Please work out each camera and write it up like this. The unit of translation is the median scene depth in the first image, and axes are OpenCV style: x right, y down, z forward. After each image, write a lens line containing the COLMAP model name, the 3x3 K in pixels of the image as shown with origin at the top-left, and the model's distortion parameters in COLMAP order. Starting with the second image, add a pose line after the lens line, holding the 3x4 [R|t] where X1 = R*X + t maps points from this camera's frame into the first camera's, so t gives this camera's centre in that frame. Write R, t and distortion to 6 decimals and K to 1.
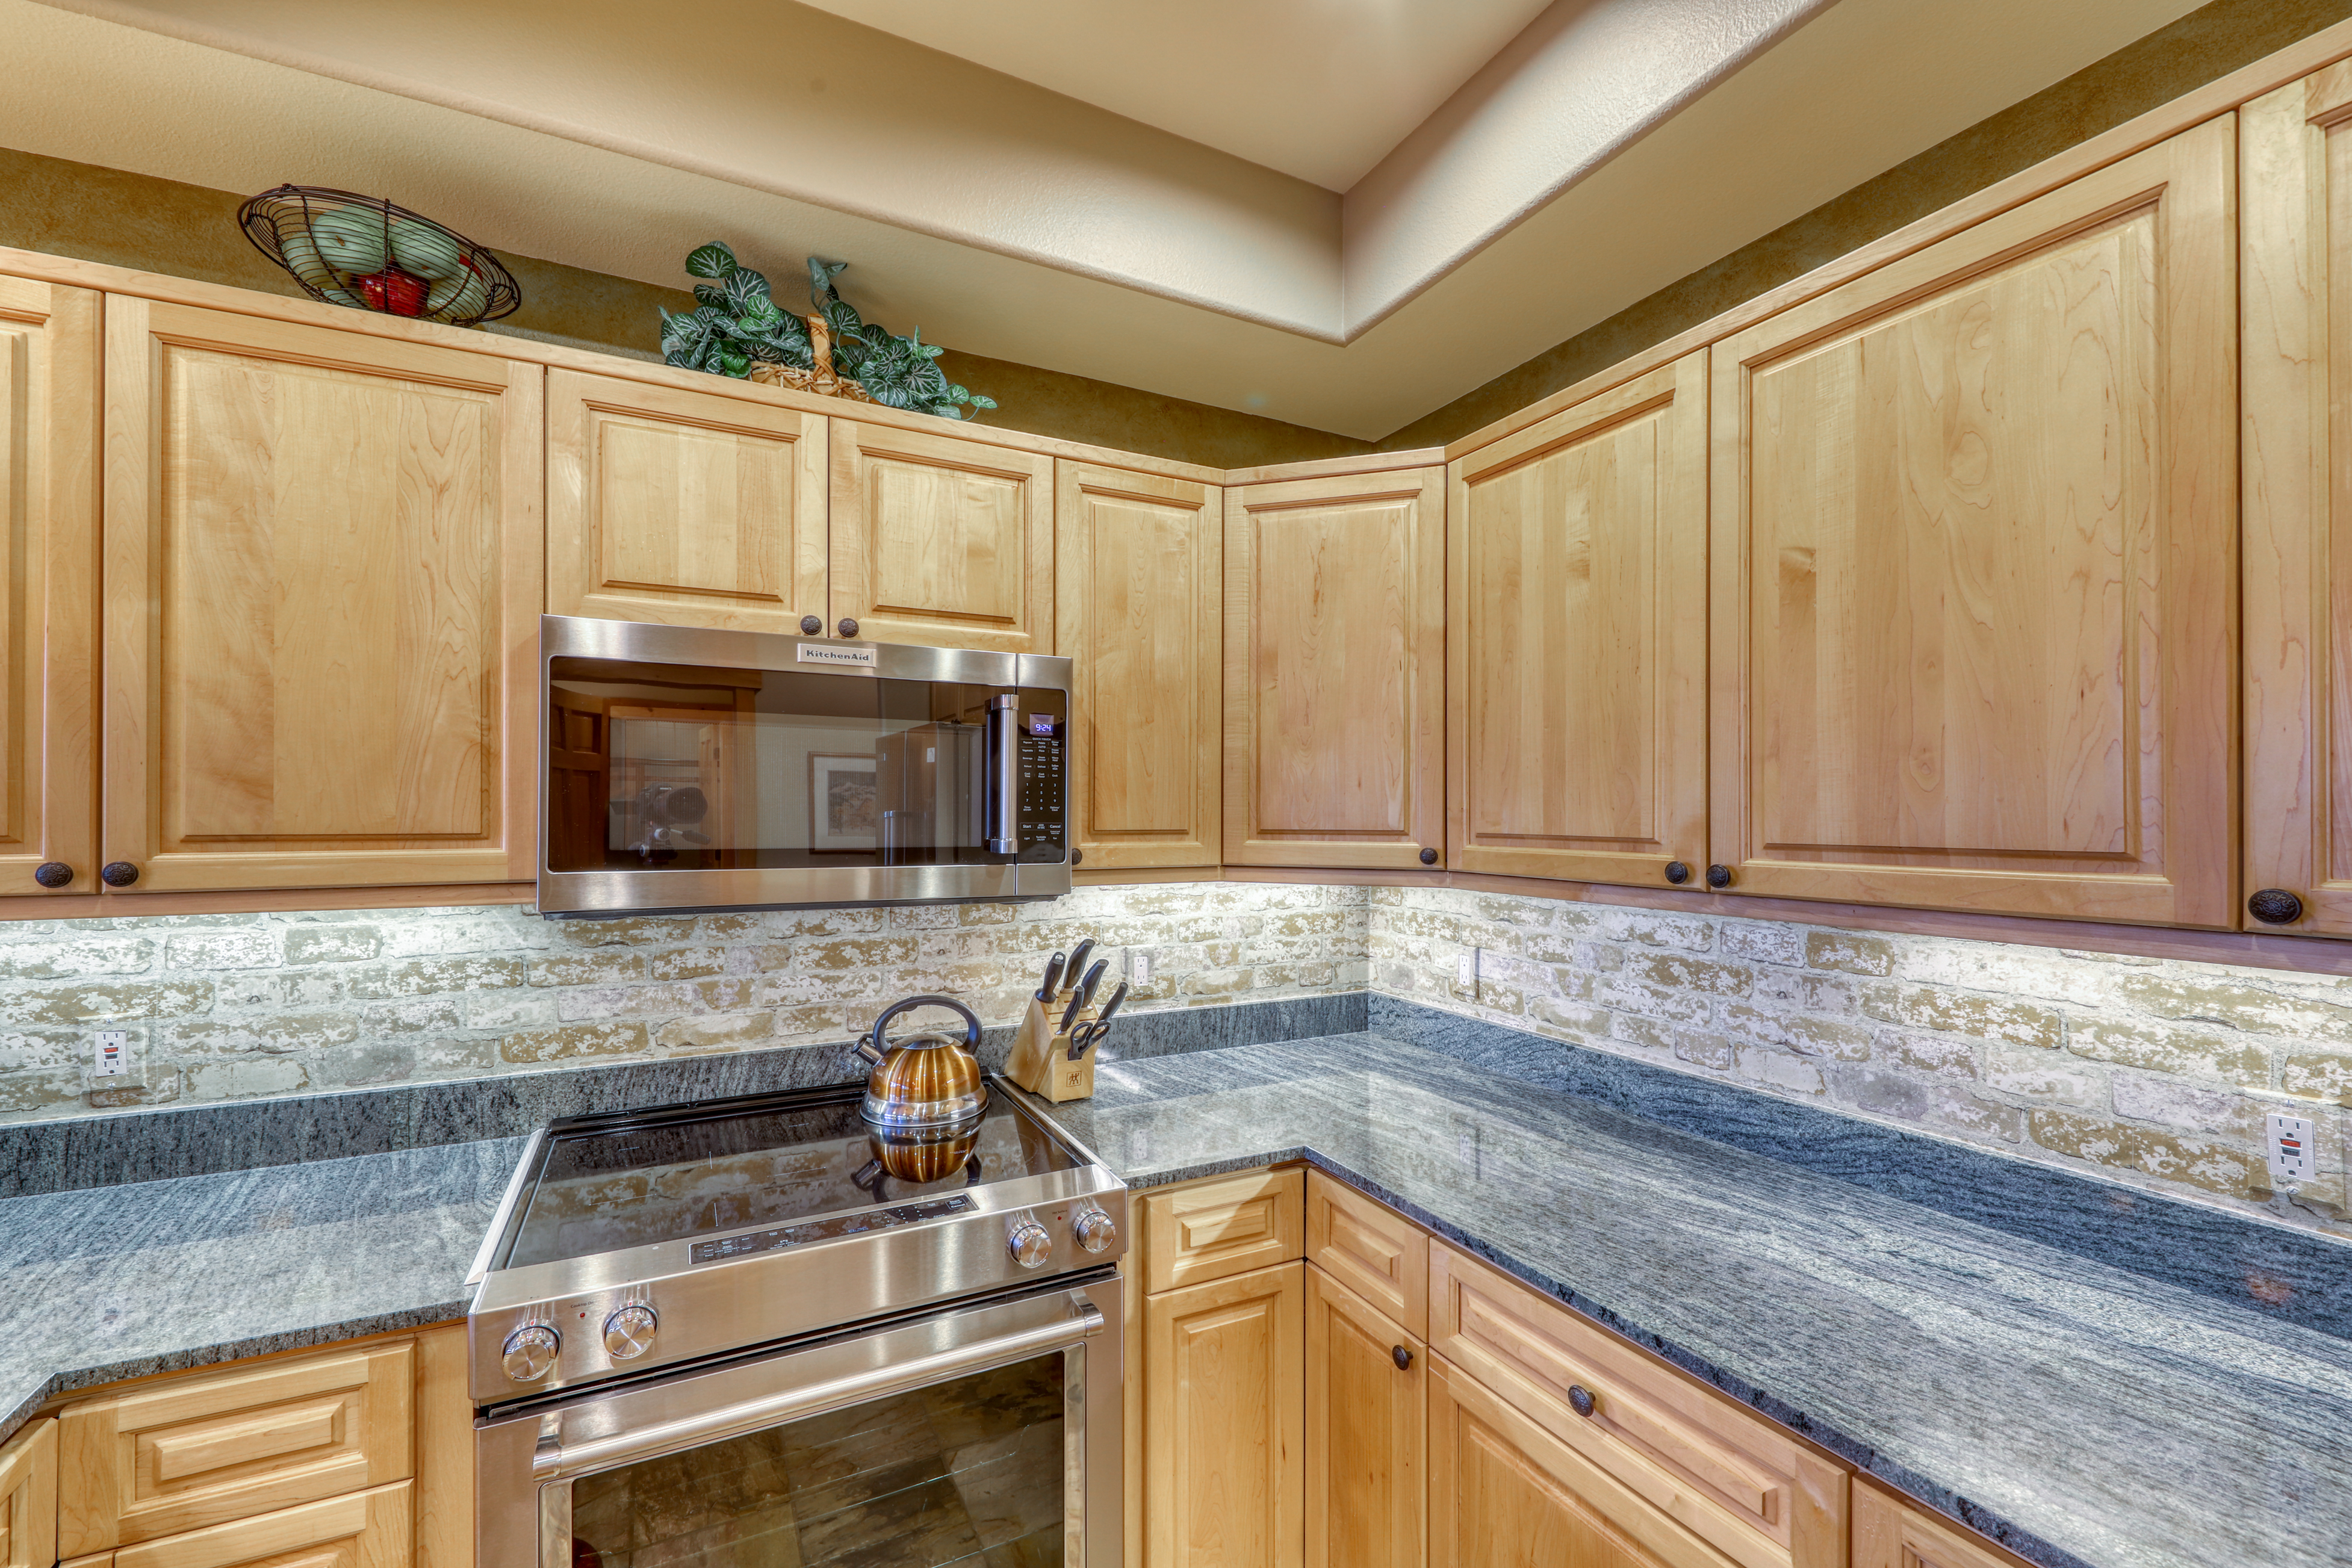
lens RADIAL K [[875.4, 0, 1158.2], [0, 875.4, 804.4], [0, 0, 1]] dist [0.002707, -0.001108]
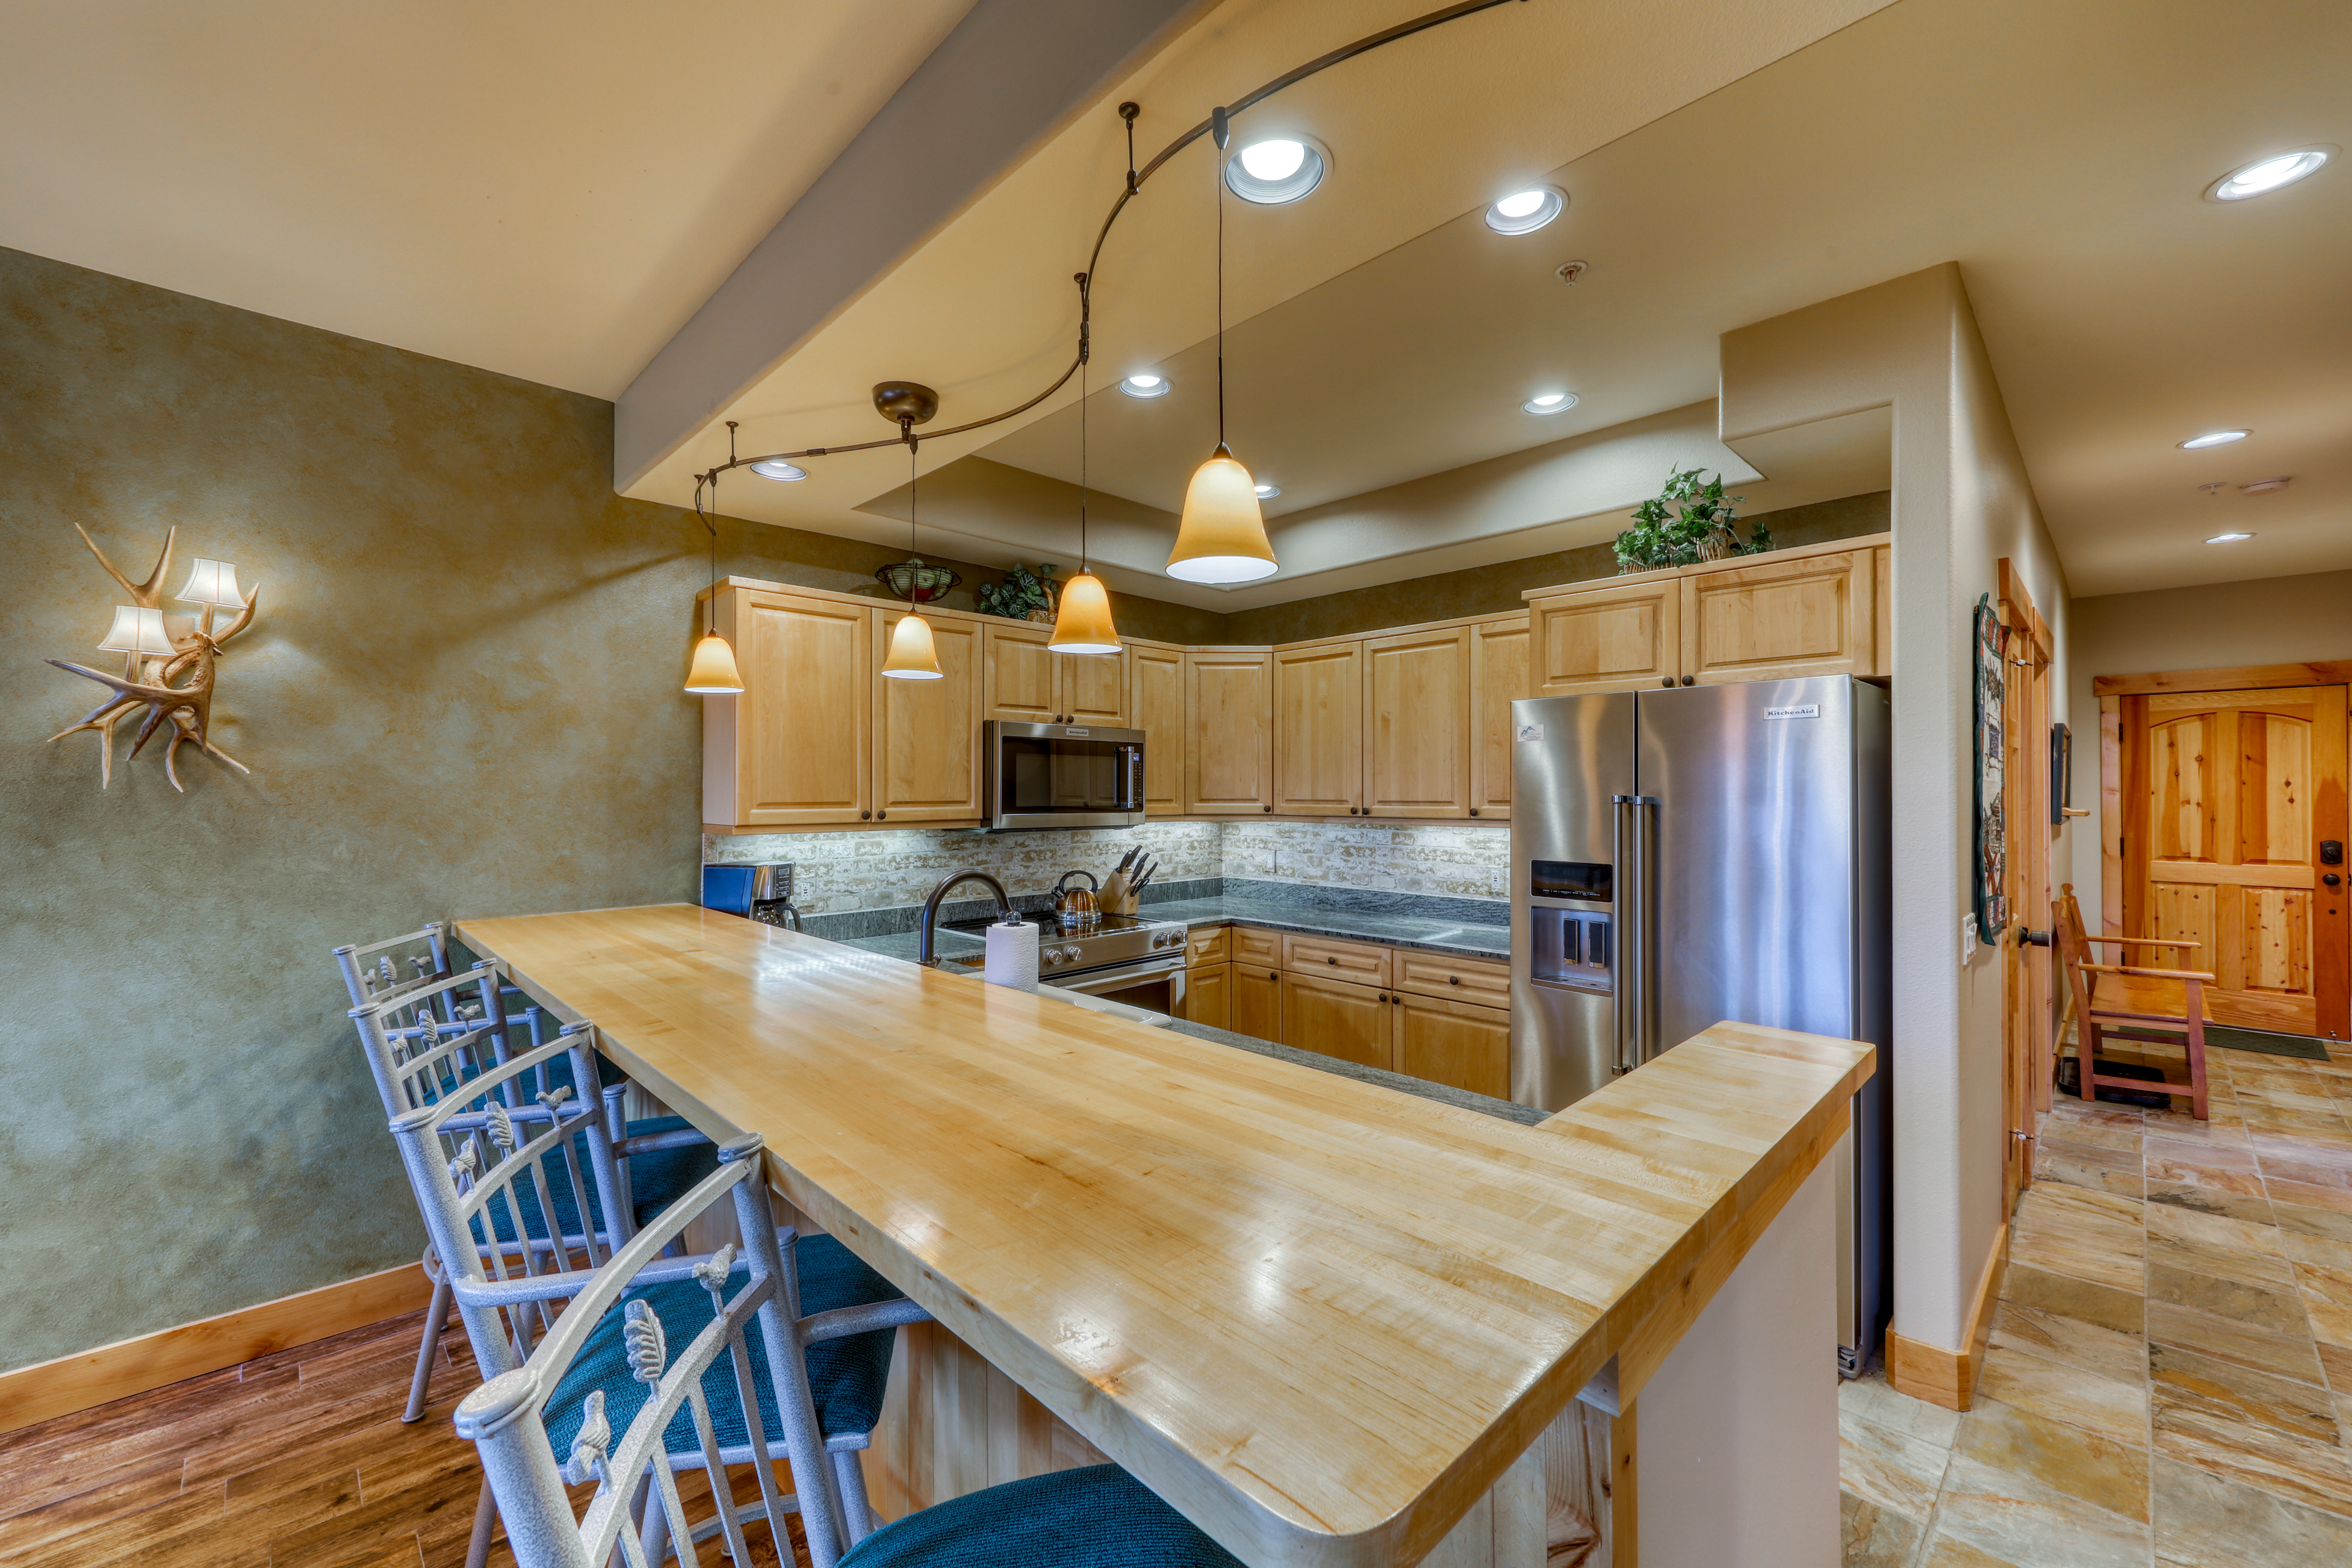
lens RADIAL K [[1048.6, 0, 1174.9], [0, 1048.6, 777.7], [0, 0, 1]] dist [0.000843, -0.000170]
pose [[0.925301, 0.001617, 0.379231, -1.188706], [-0.000391, 0.999994, -0.003310, -0.022466], [-0.379234, 0.002915, 0.925296, -1.860230]]
